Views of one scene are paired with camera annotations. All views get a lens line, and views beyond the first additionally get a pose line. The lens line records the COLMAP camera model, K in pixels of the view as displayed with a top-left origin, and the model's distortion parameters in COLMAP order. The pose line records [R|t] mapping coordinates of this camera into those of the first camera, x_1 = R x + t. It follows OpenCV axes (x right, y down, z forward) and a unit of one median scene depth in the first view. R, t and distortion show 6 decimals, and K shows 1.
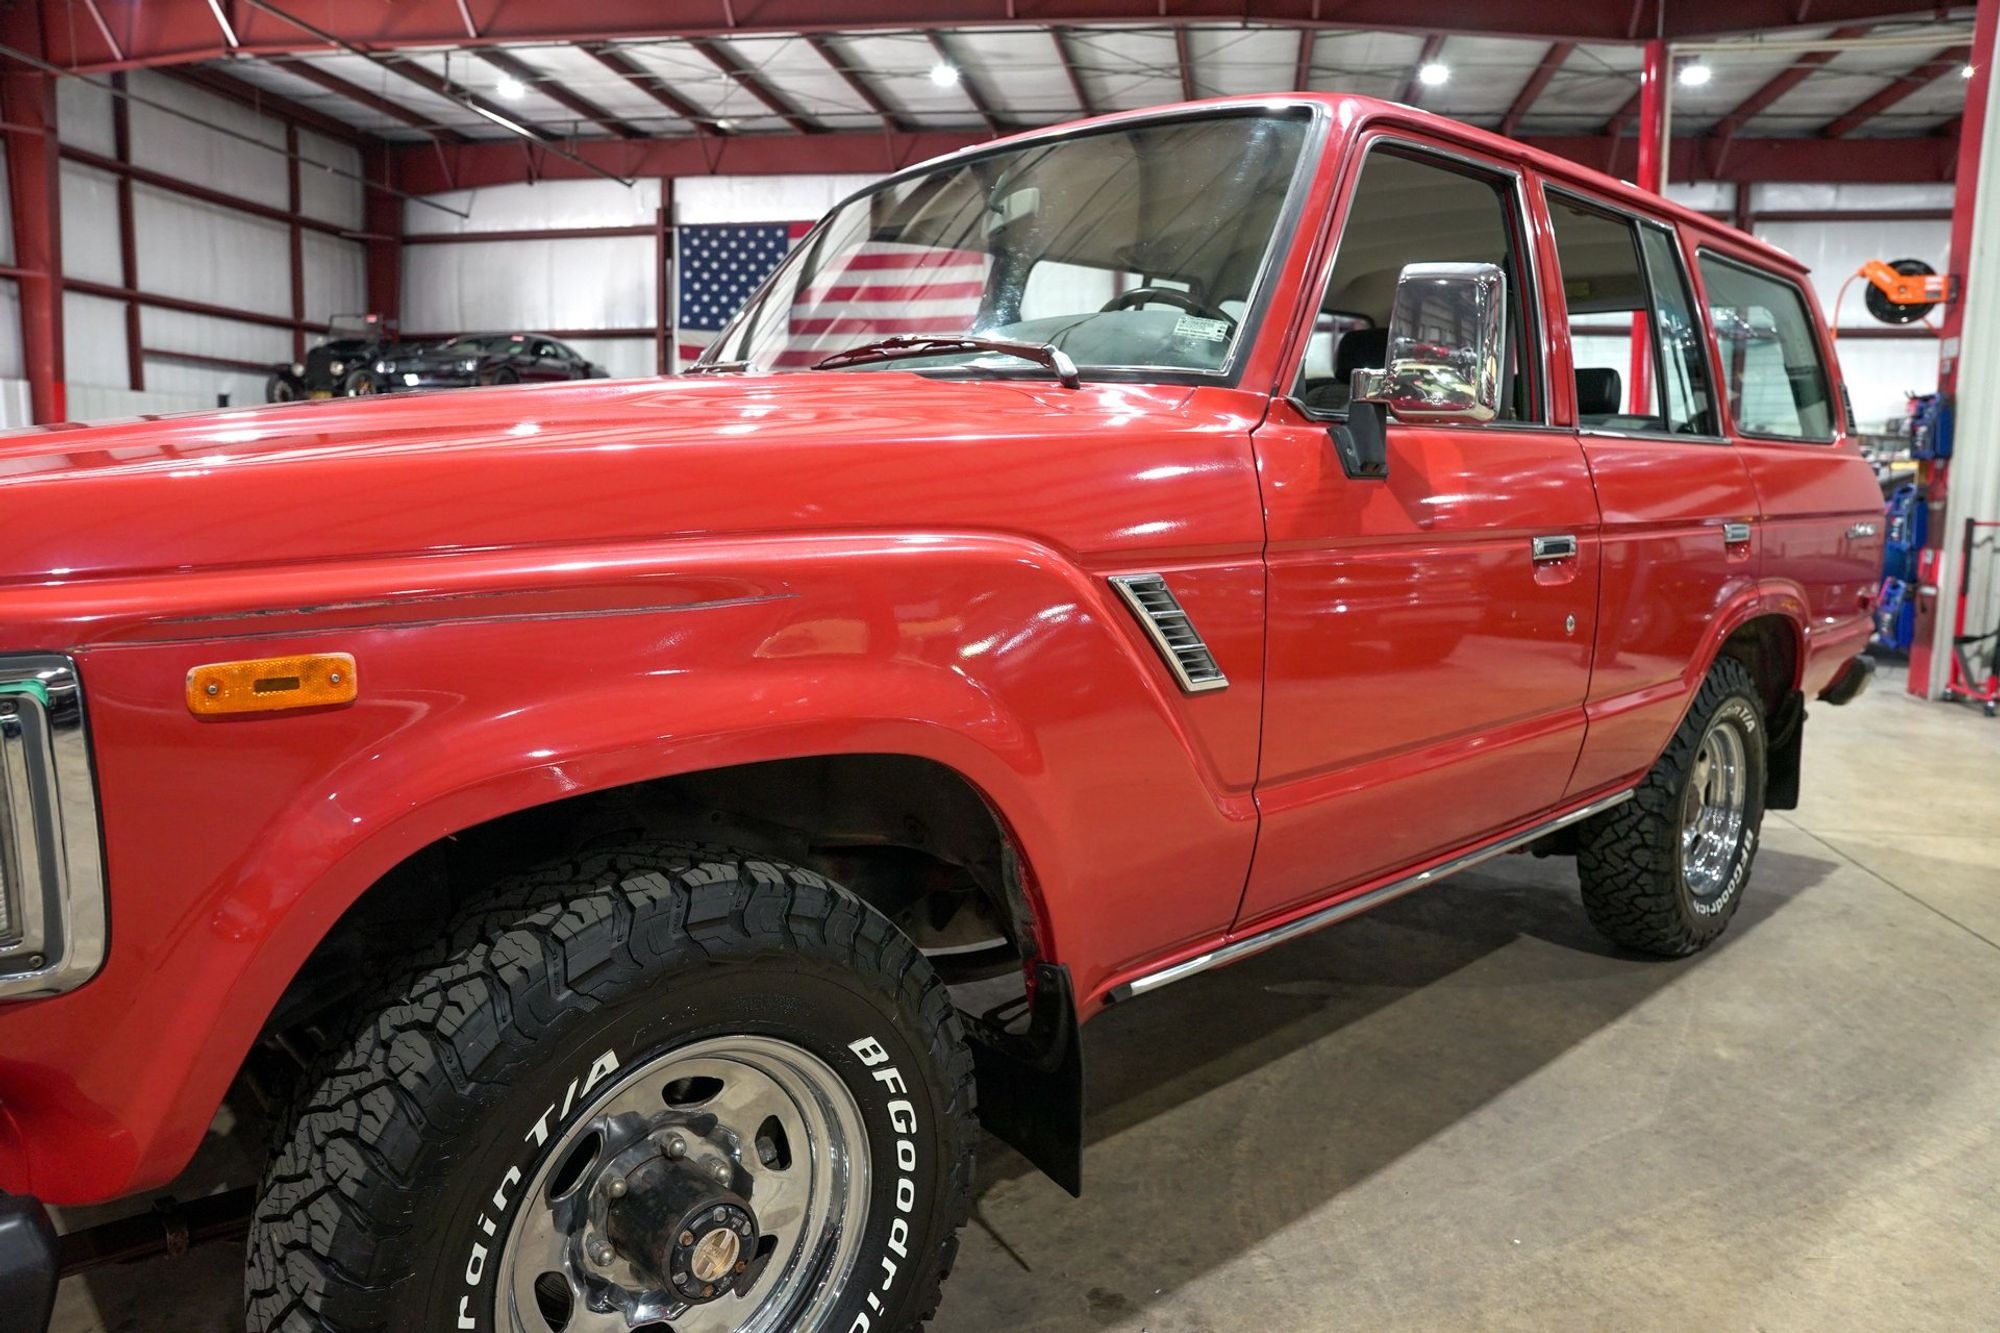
lens RADIAL K [[1367.6, 0, 1006.7], [0, 1367.6, 669.2], [0, 0, 1]] dist [-0.145752, 0.113453]
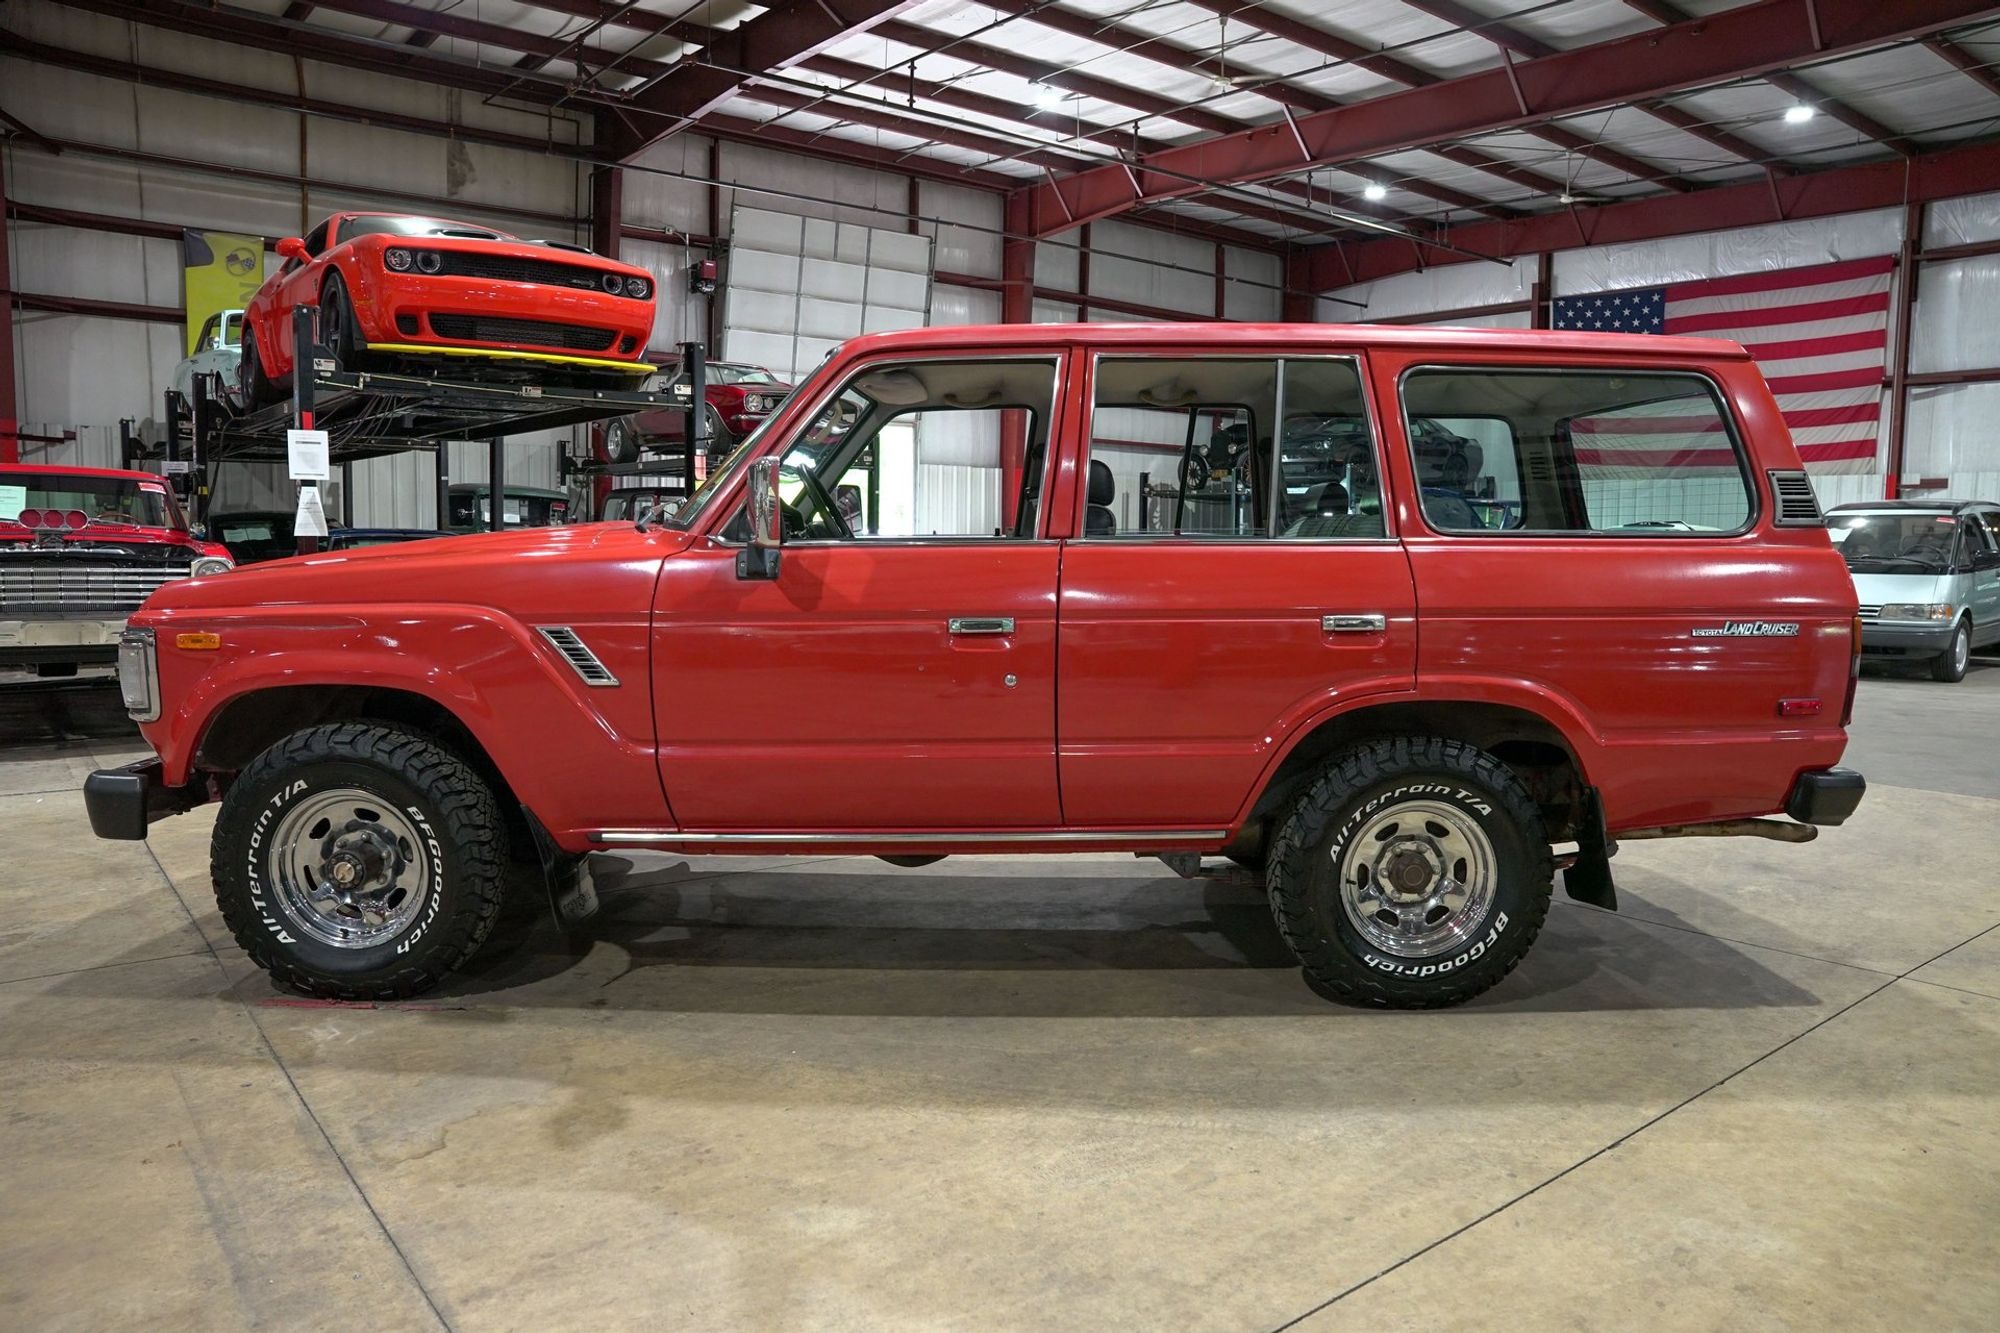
lens RADIAL K [[1367.6, 0, 1006.7], [0, 1367.6, 669.2], [0, 0, 1]] dist [-0.145752, 0.113453]
pose [[0.746039, 0.059588, -0.663230, 1.082435], [-0.090166, 0.995855, -0.011951, -0.021817], [0.659769, 0.068717, 0.748320, -0.058077]]
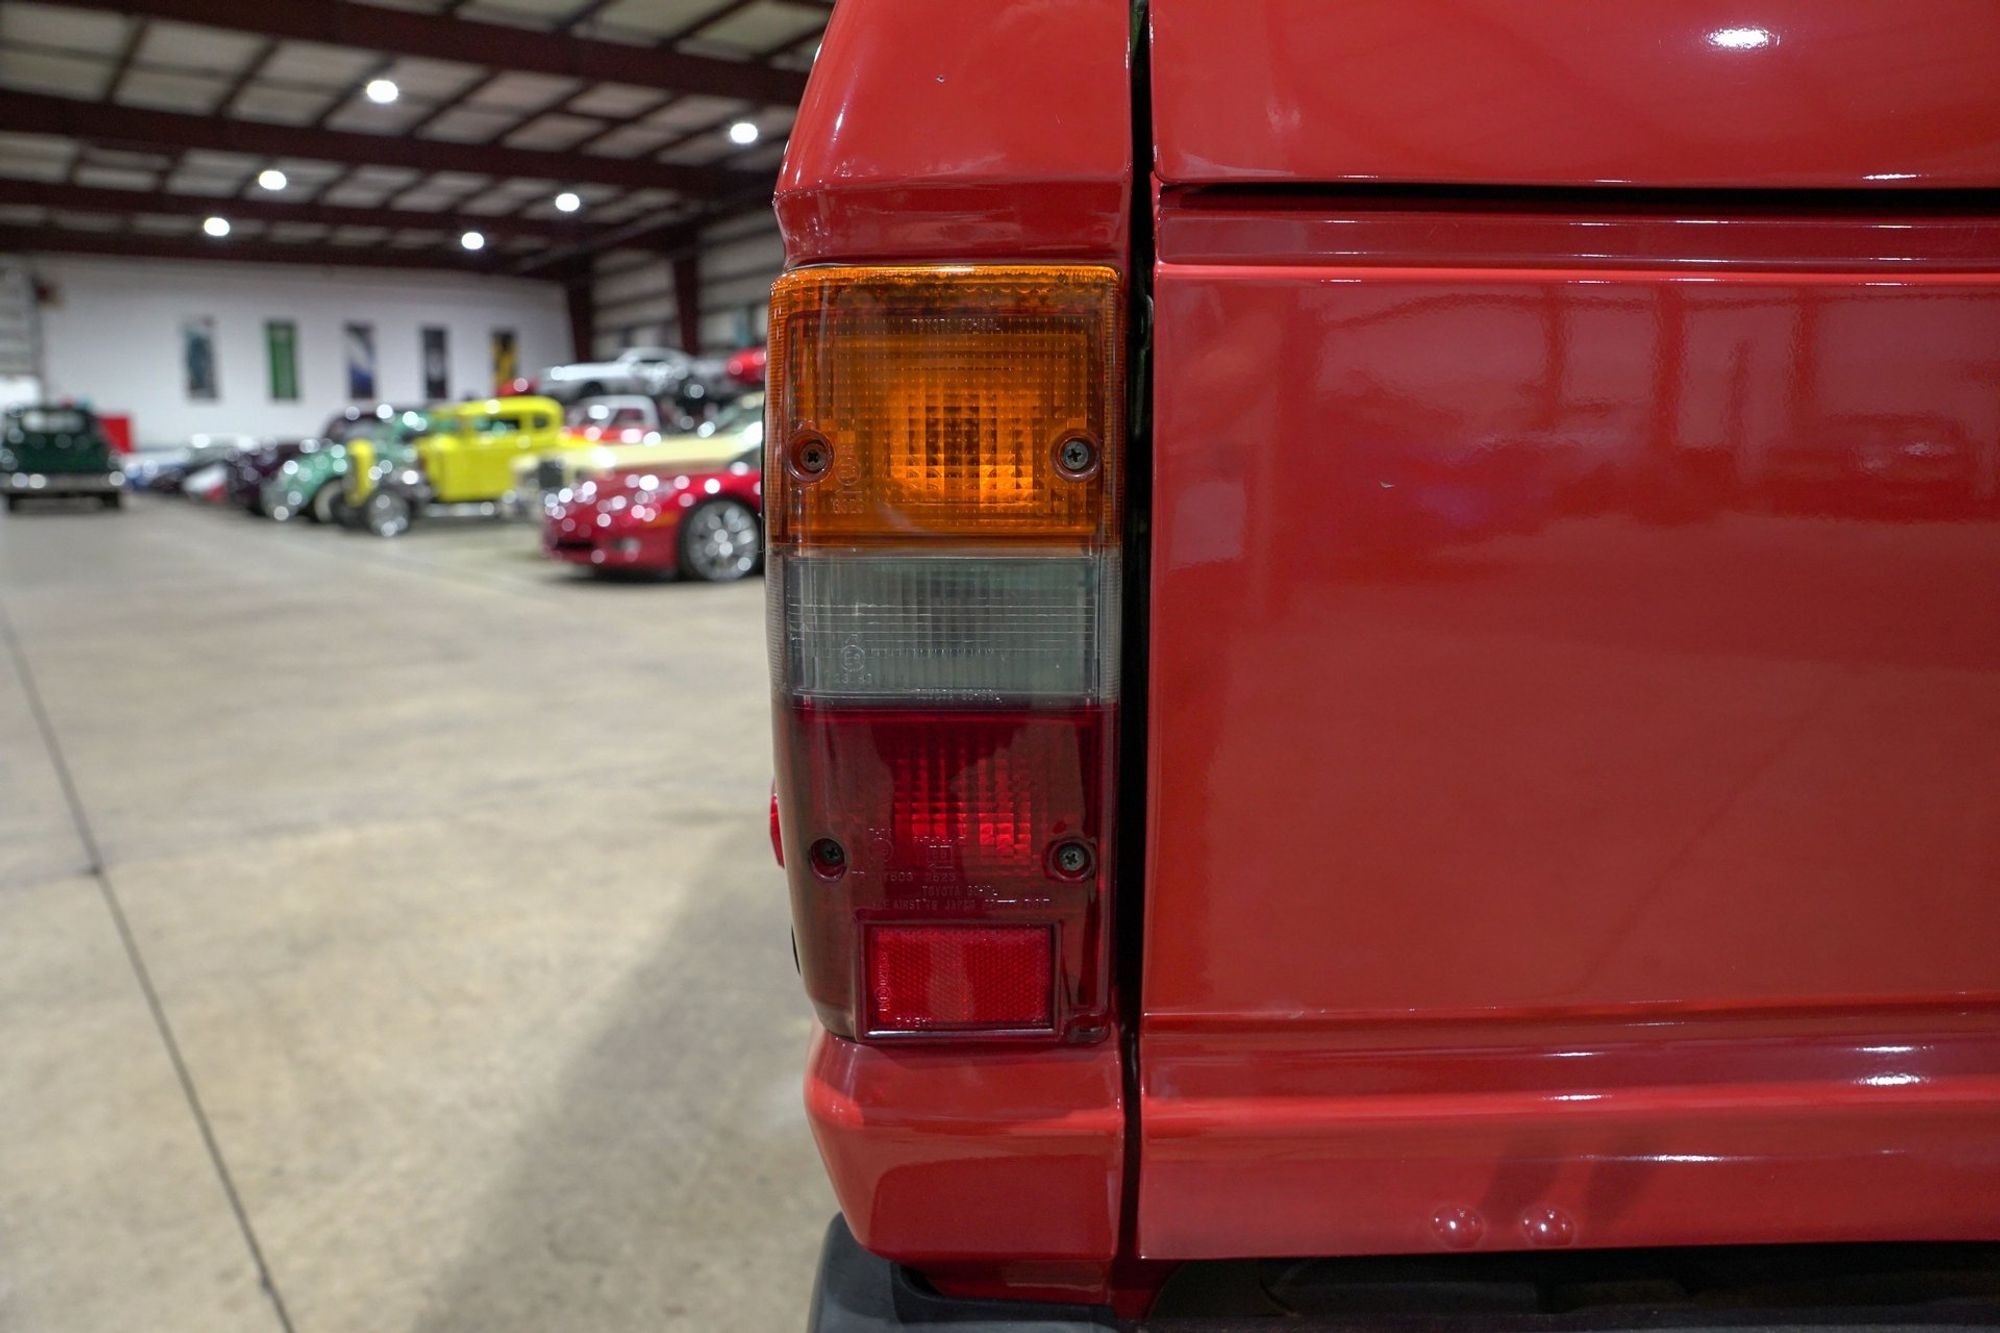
lens RADIAL K [[1367.6, 0, 1006.7], [0, 1367.6, 669.2], [0, 0, 1]] dist [-0.145752, 0.113453]
pose [[-0.659161, 0.108039, -0.744201, 0.981719], [-0.105058, 0.966691, 0.233392, -0.143119], [0.744627, 0.232027, -0.625854, 1.431018]]
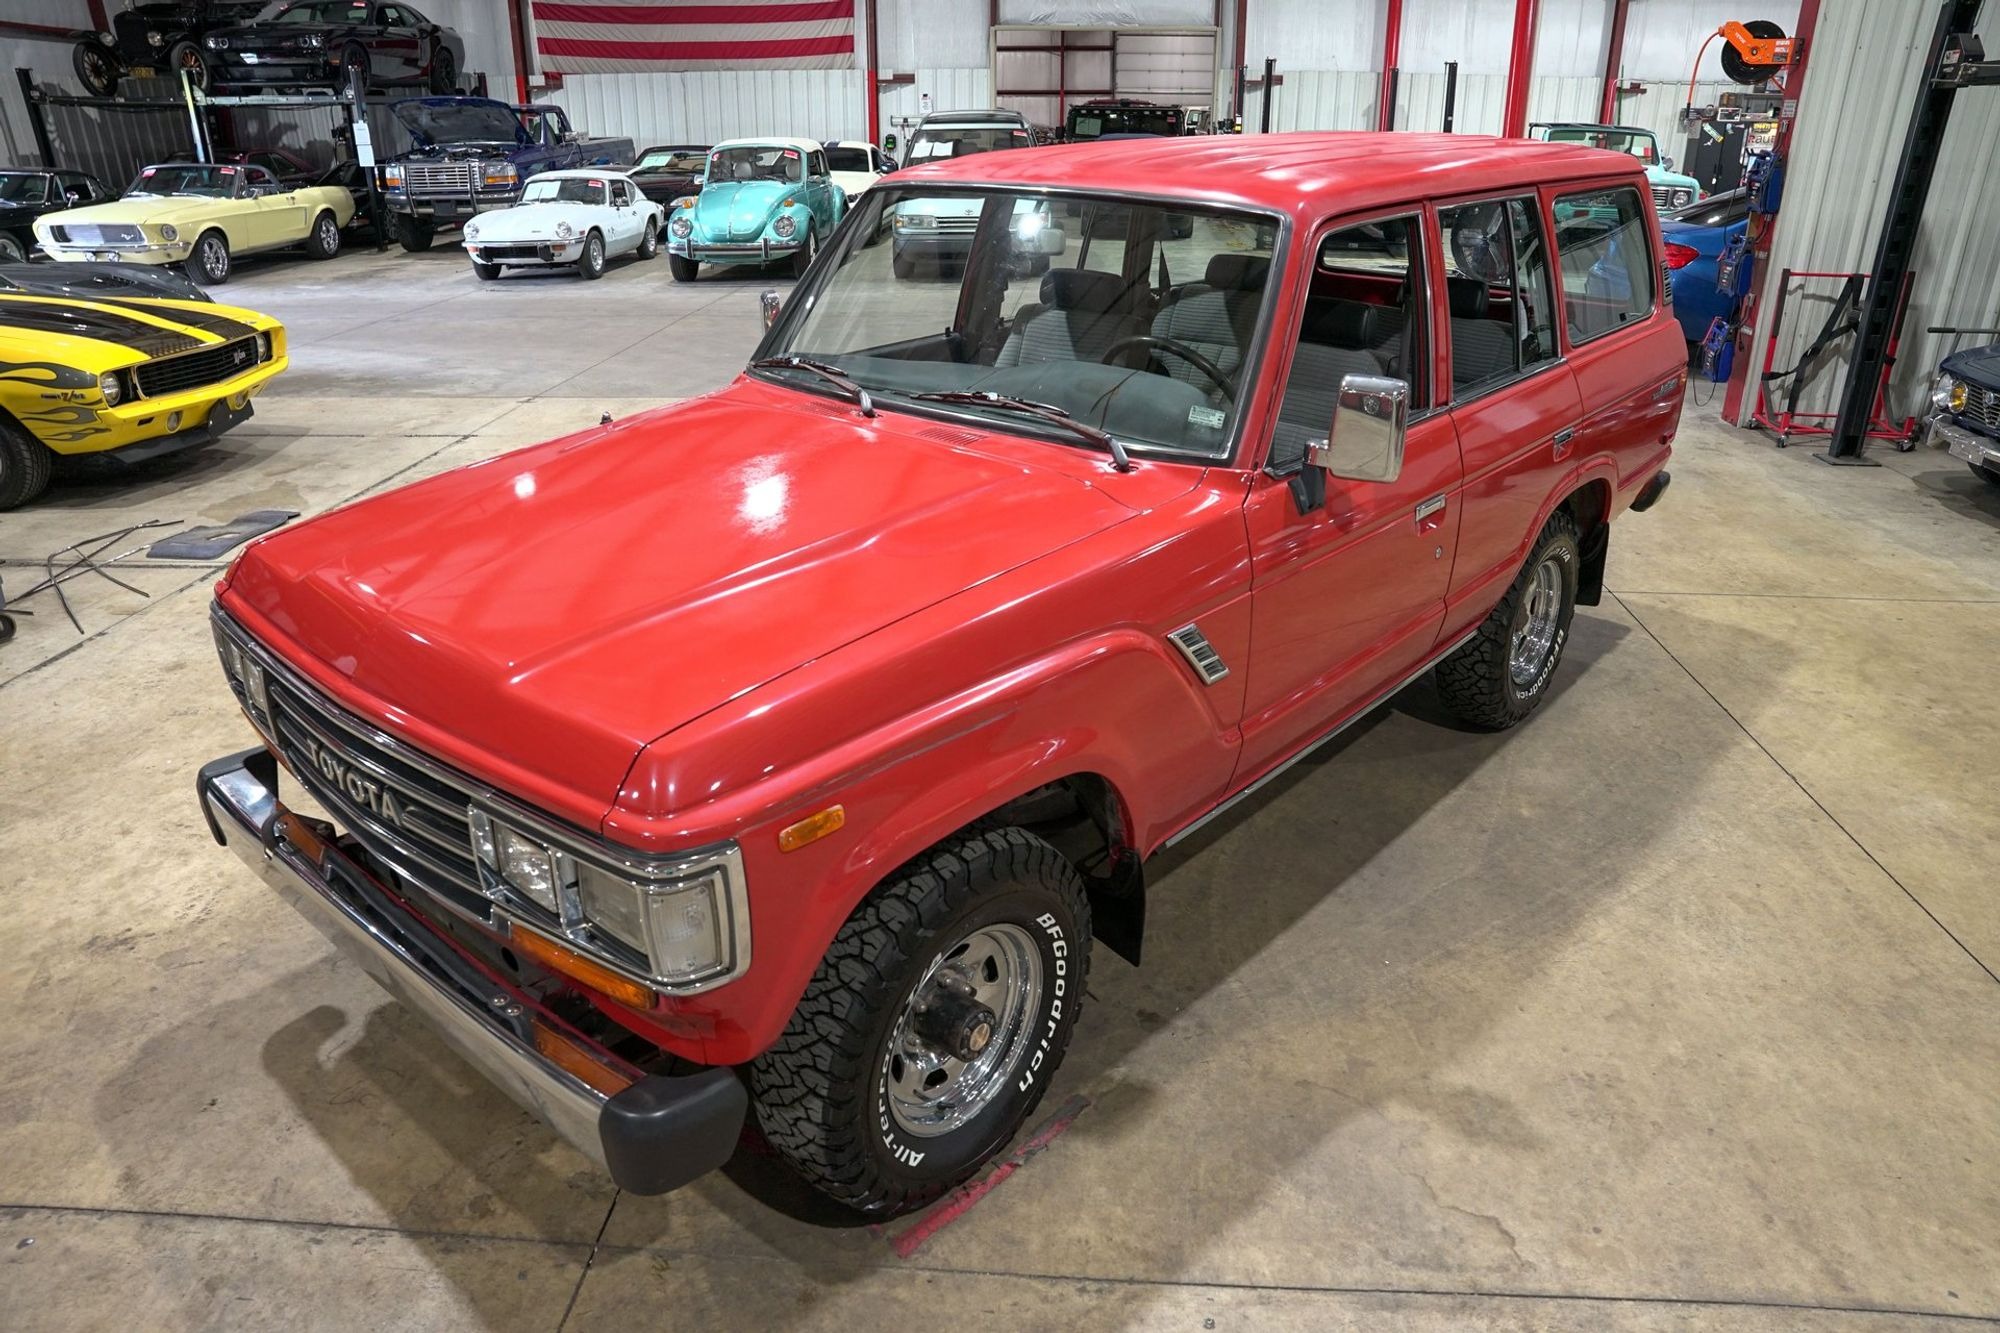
lens RADIAL K [[1367.6, 0, 1006.7], [0, 1367.6, 669.2], [0, 0, 1]] dist [-0.145752, 0.113453]
pose [[0.995015, -0.049845, 0.086377, -0.139205], [0.025011, 0.963176, 0.267706, -0.249660], [-0.096540, -0.264211, 0.959621, -0.307762]]
